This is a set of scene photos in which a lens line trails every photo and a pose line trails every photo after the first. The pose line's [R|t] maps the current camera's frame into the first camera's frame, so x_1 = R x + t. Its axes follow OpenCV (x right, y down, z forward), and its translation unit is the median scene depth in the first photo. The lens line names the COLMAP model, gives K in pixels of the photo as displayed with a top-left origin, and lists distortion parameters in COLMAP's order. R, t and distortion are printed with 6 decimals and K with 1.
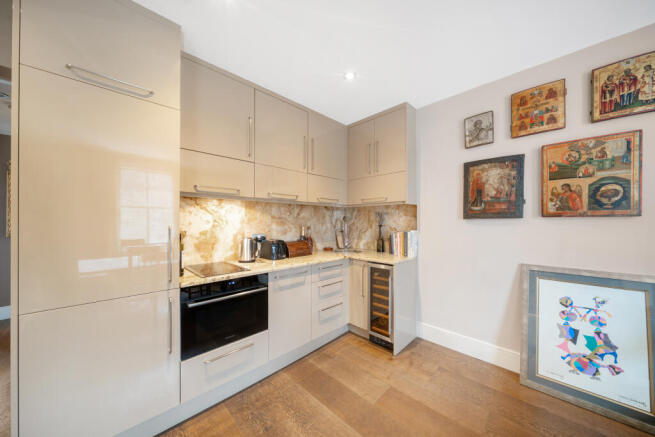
lens RADIAL K [[225.7, 0, 330.2], [0, 225.7, 221.5], [0, 0, 1]] dist [-0.005926, 0.000038]
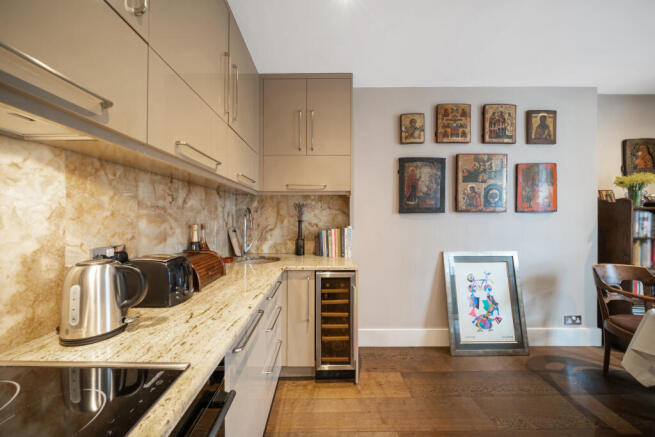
lens RADIAL K [[225.7, 0, 321.3], [0, 225.7, 217.6], [0, 0, 1]] dist [-0.005926, 0.000038]
pose [[0.711897, -0.002128, 0.702281, -0.371028], [0.001147, 0.999998, 0.001868, 0.006368], [-0.702283, -0.000525, 0.711897, 0.536060]]
